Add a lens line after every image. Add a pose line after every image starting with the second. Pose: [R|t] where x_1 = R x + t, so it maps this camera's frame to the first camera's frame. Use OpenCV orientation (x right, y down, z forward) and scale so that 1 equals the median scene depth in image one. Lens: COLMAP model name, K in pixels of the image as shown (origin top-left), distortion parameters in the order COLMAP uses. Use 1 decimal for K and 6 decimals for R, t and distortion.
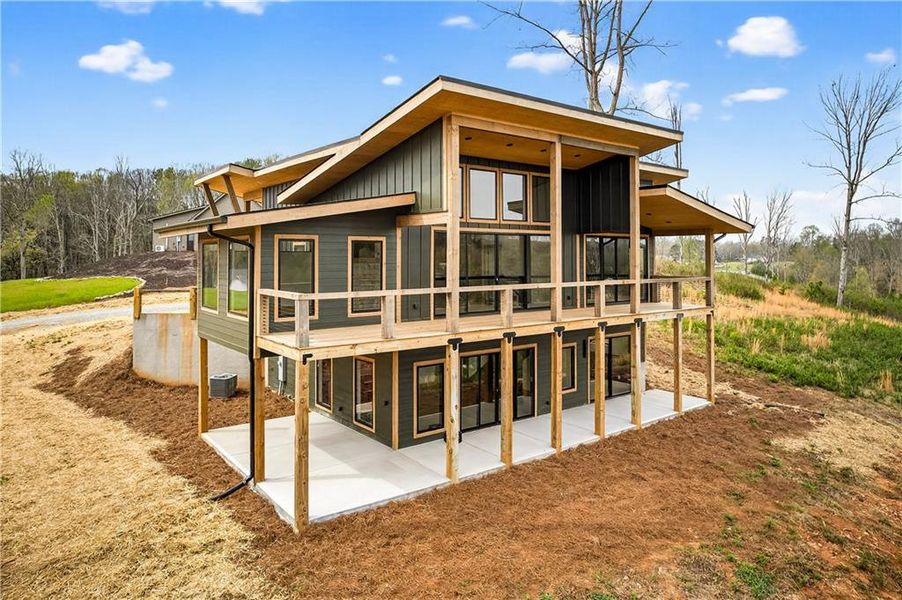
lens RADIAL K [[590.5, 0, 456.3], [0, 590.5, 253.6], [0, 0, 1]] dist [-0.068867, 0.049950]
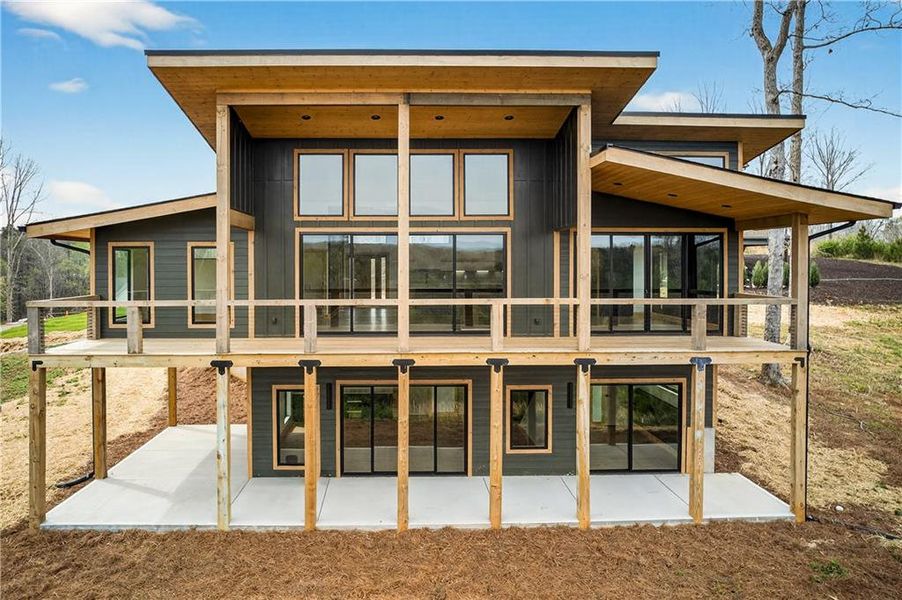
lens RADIAL K [[560.2, 0, 449.8], [0, 560.2, 267.6], [0, 0, 1]] dist [-0.048630, 0.001248]
pose [[0.804633, 0.007164, -0.593730, 0.517850], [0.003113, 0.999863, 0.016283, -0.000559], [0.593765, -0.014951, 0.804500, 0.401335]]
